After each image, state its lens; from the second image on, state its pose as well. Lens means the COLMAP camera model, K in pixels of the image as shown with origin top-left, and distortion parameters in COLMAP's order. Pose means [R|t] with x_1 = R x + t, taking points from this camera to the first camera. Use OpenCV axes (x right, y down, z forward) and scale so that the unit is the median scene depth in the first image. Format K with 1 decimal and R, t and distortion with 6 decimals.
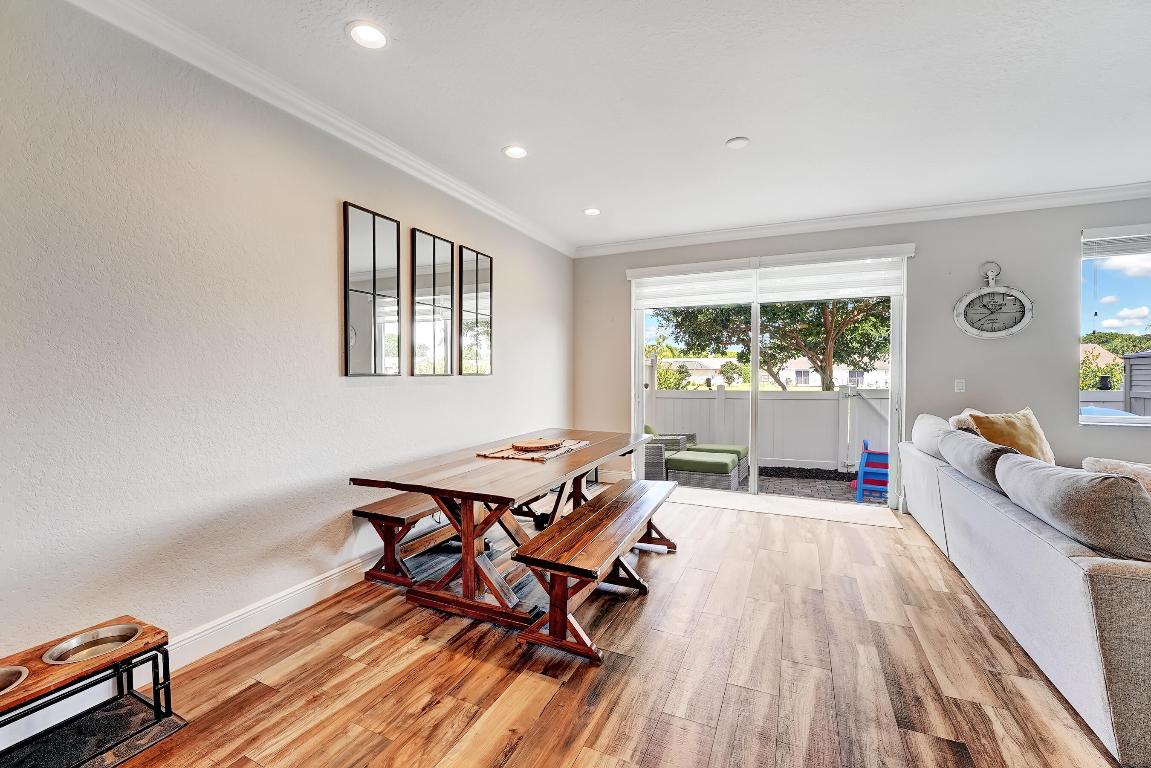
lens RADIAL K [[464.3, 0, 575.5], [0, 464.3, 384.0], [0, 0, 1]] dist [-0.016925, -0.000004]
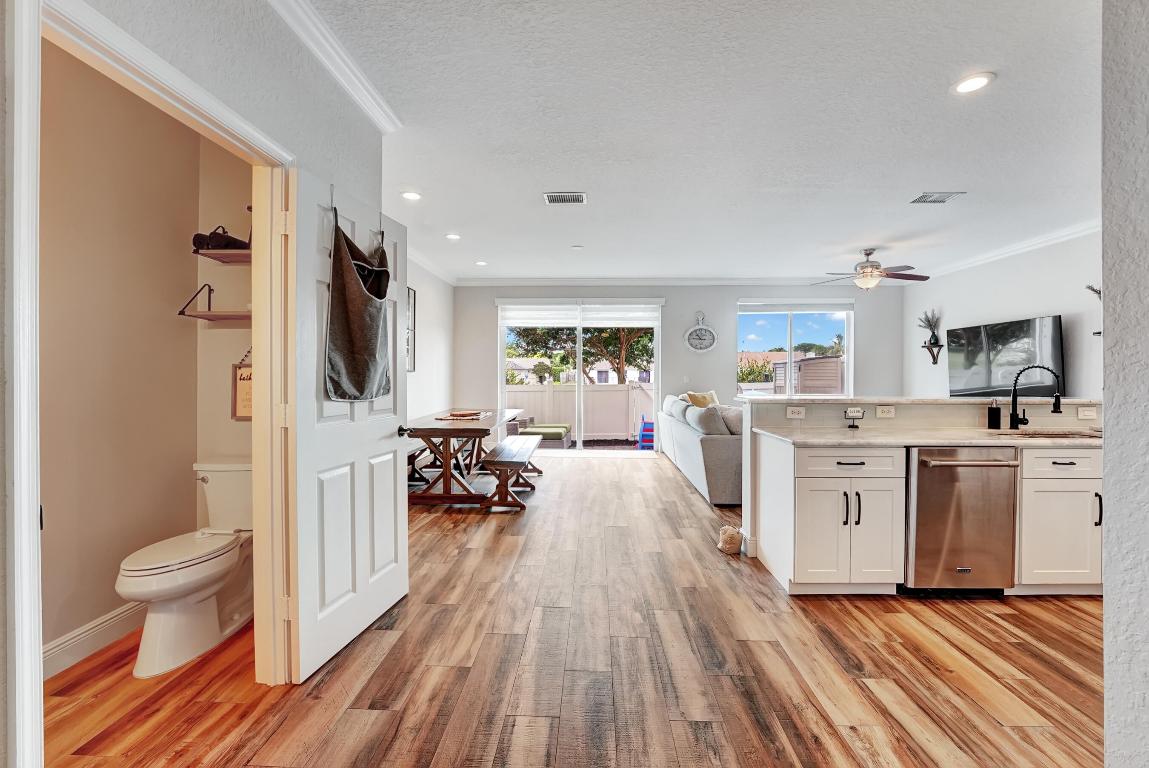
lens RADIAL K [[502.3, 0, 580.4], [0, 502.3, 368.6], [0, 0, 1]] dist [-0.018548, 0.000014]
pose [[0.915537, 0.007478, 0.402163, -0.326900], [0.005294, 0.999517, -0.030637, 0.020784], [-0.402198, 0.030179, 0.915055, -0.618438]]
